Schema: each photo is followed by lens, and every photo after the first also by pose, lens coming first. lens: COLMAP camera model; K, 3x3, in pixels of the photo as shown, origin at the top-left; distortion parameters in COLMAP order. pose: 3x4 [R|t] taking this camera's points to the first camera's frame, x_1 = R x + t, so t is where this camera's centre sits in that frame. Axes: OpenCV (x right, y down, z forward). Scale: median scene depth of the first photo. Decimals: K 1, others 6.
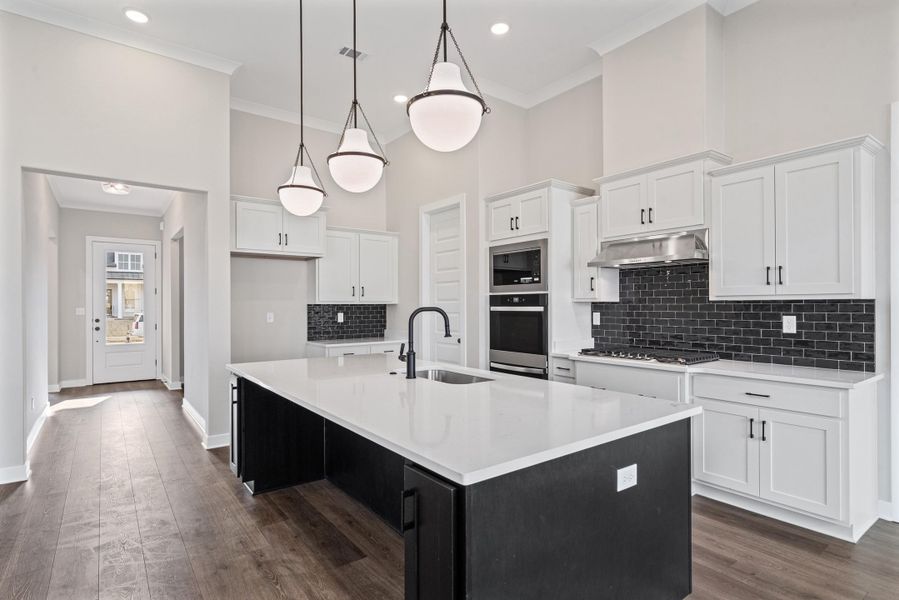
lens RADIAL K [[460.2, 0, 449.5], [0, 460.2, 300.0], [0, 0, 1]] dist [-0.002790, -0.000441]
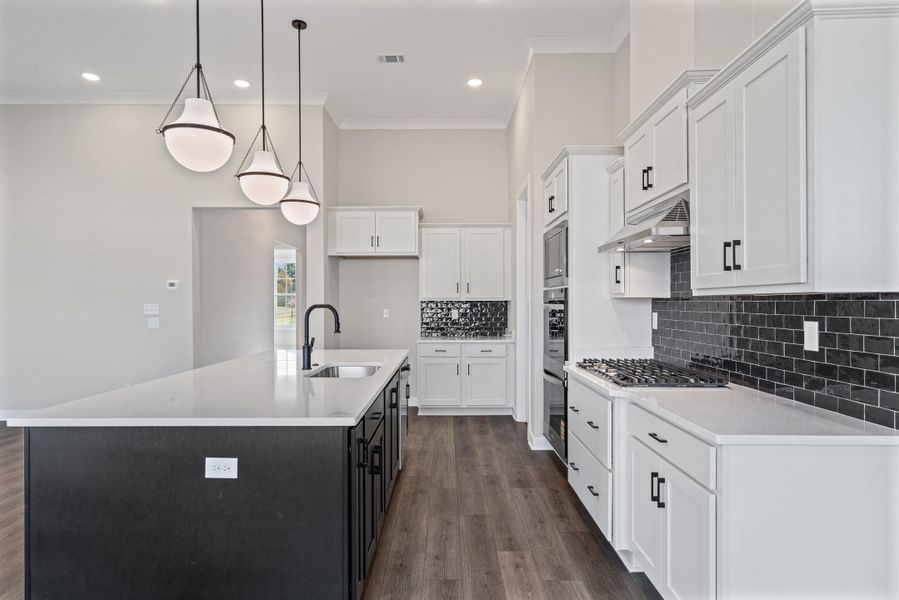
lens RADIAL K [[515.1, 0, 449.5], [0, 515.1, 300.0], [0, 0, 1]] dist [0.000908, 0.000292]
pose [[0.795841, -0.000633, -0.605505, 0.726332], [0.005562, 0.999965, 0.006264, 0.000364], [0.605480, -0.008352, 0.795817, 0.186741]]
